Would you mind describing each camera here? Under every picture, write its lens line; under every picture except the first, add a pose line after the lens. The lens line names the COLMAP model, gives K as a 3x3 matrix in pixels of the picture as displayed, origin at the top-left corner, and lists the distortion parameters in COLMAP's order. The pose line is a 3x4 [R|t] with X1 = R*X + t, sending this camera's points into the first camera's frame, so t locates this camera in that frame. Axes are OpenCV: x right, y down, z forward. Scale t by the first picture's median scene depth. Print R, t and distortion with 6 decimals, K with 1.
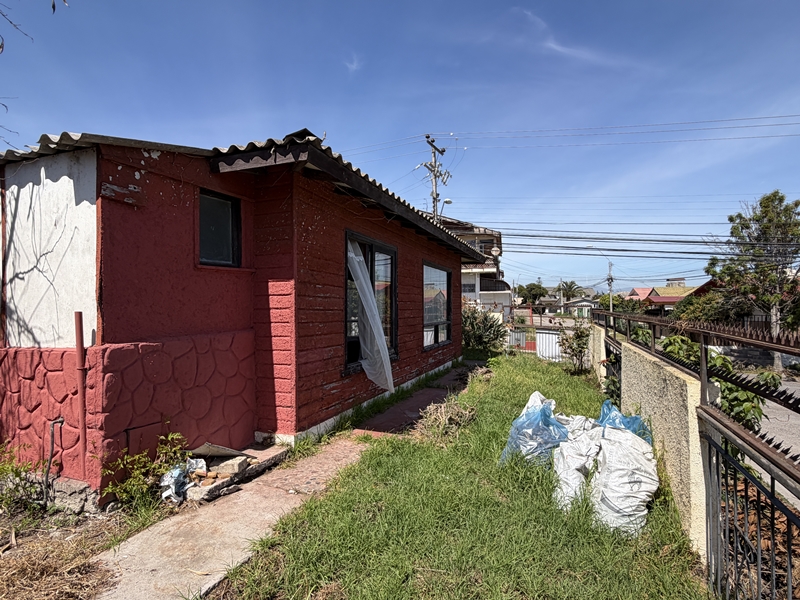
lens RADIAL K [[428.7, 0, 399.0], [0, 428.7, 301.0], [0, 0, 1]] dist [-0.000129, 0.000563]
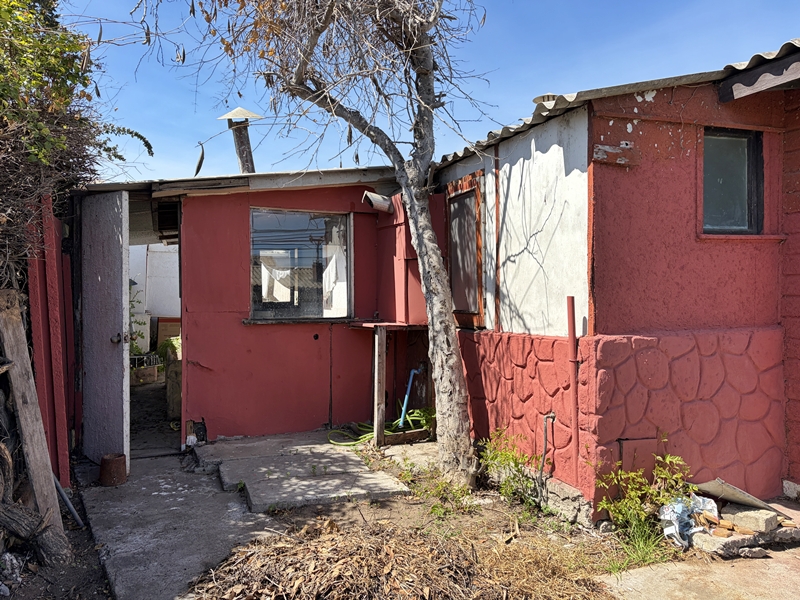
lens RADIAL K [[609.7, 0, 399.8], [0, 609.7, 299.6], [0, 0, 1]] dist [0.034809, -0.034528]
pose [[0.669752, 0.013534, -0.742462, -0.041994], [0.005065, 0.999727, 0.022792, 0.000756], [0.742568, -0.019025, 0.669500, -0.097747]]
